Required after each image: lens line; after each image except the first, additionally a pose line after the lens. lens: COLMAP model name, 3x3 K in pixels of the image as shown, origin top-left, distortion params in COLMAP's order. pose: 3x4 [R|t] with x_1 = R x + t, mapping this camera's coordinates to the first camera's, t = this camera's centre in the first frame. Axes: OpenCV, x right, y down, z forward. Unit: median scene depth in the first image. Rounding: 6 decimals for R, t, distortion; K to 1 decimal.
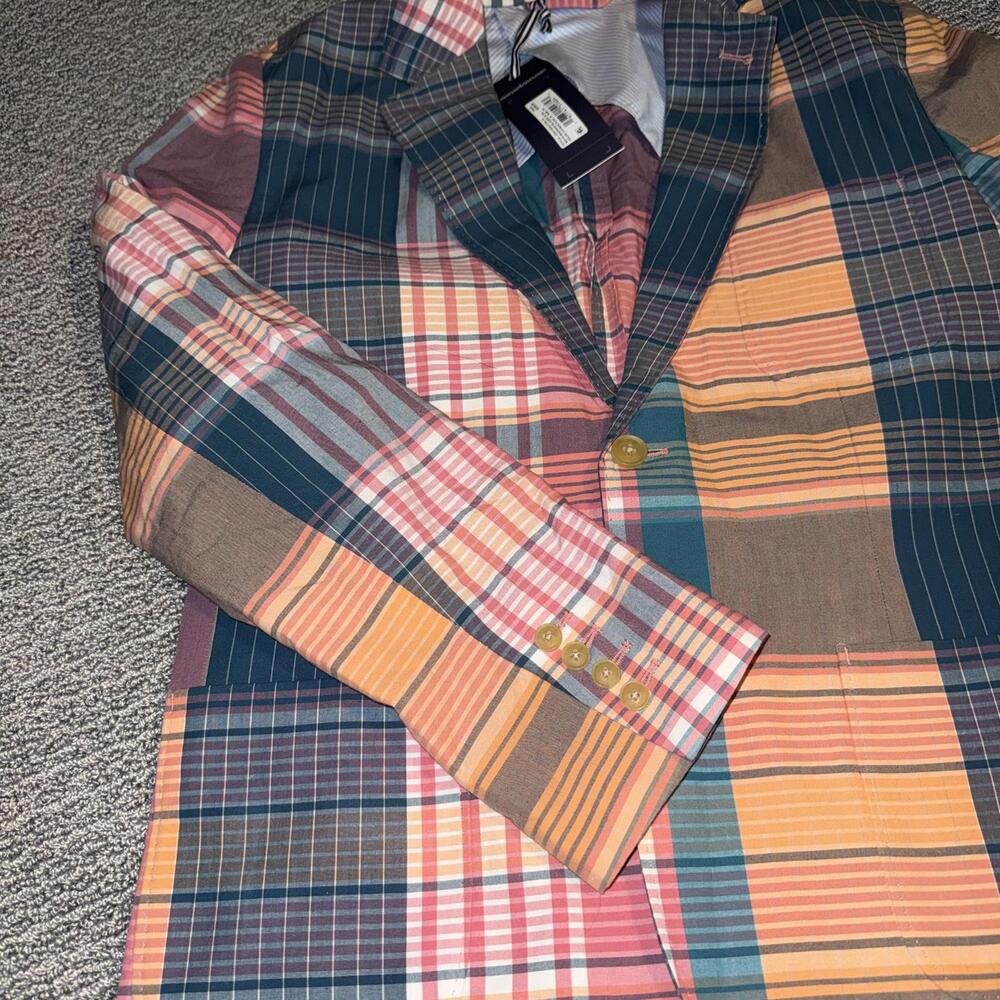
lens RADIAL K [[1127.6, 0, 460.8], [0, 1127.6, 500.1], [0, 0, 1]] dist [0.093148, -0.135992]
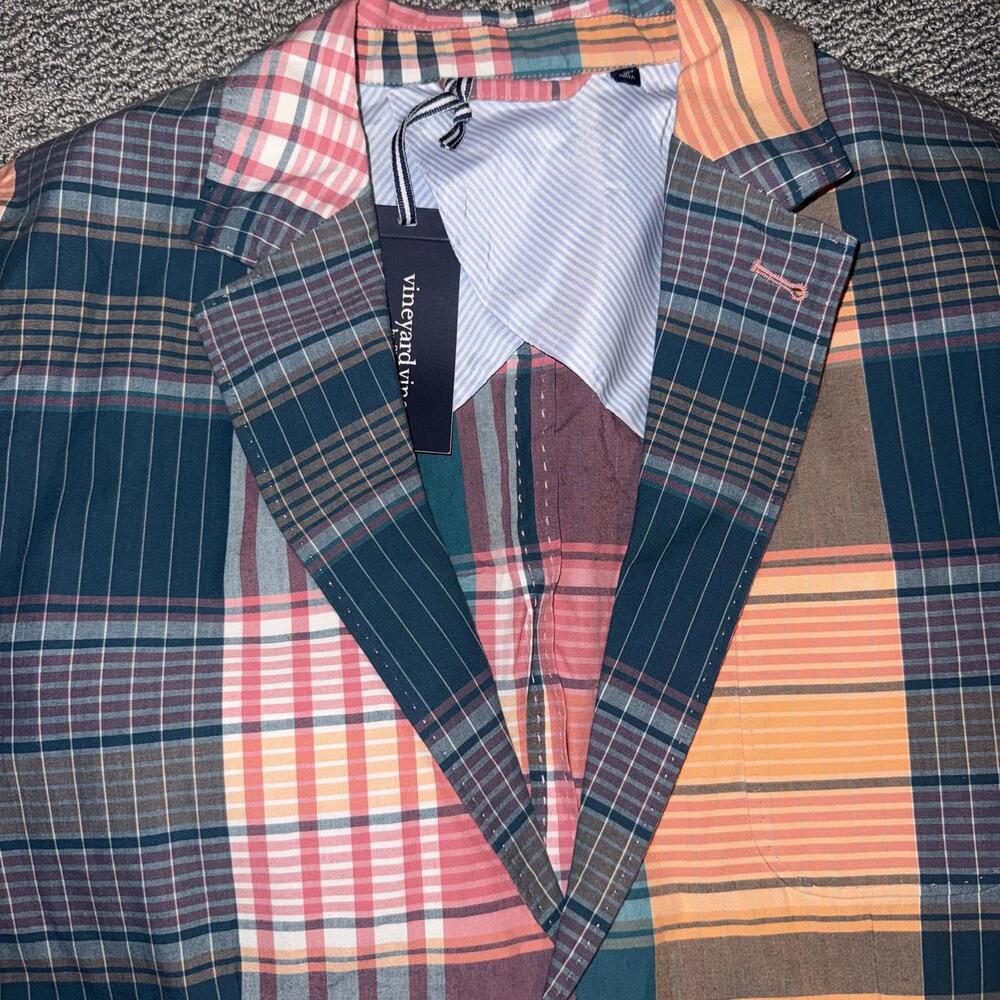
lens RADIAL K [[1128.8, 0, 501.3], [0, 1128.8, 518.2], [0, 0, 1]] dist [0.134188, -0.208731]
pose [[0.995987, 0.001935, 0.089474, 0.043330], [-0.031316, 0.944097, 0.328177, -0.523238], [-0.083837, -0.329662, 0.940369, 0.441320]]
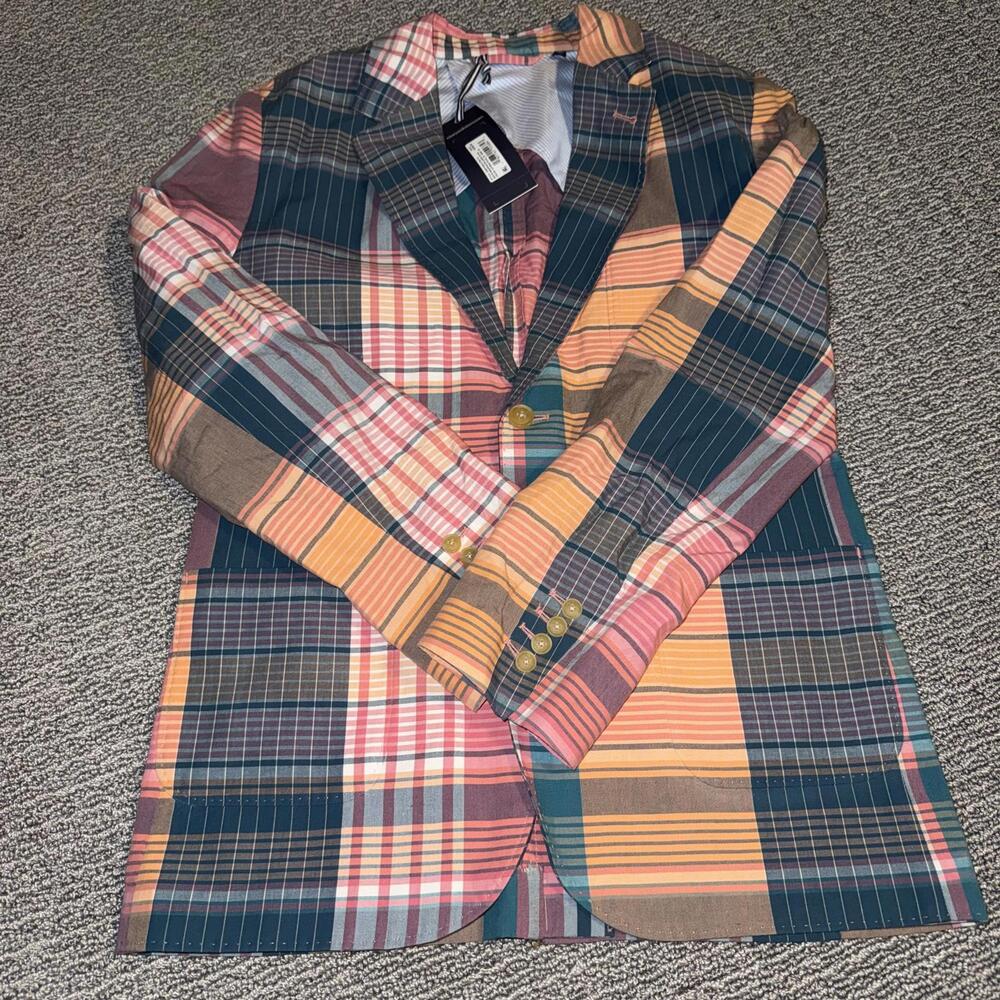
lens RADIAL K [[1128.8, 0, 501.3], [0, 1128.8, 518.2], [0, 0, 1]] dist [0.134188, -0.208731]
pose [[0.997966, 0.037733, 0.051382, 0.053914], [-0.040332, 0.997908, 0.050532, 0.012036], [-0.049368, -0.052501, 0.997400, -0.375163]]
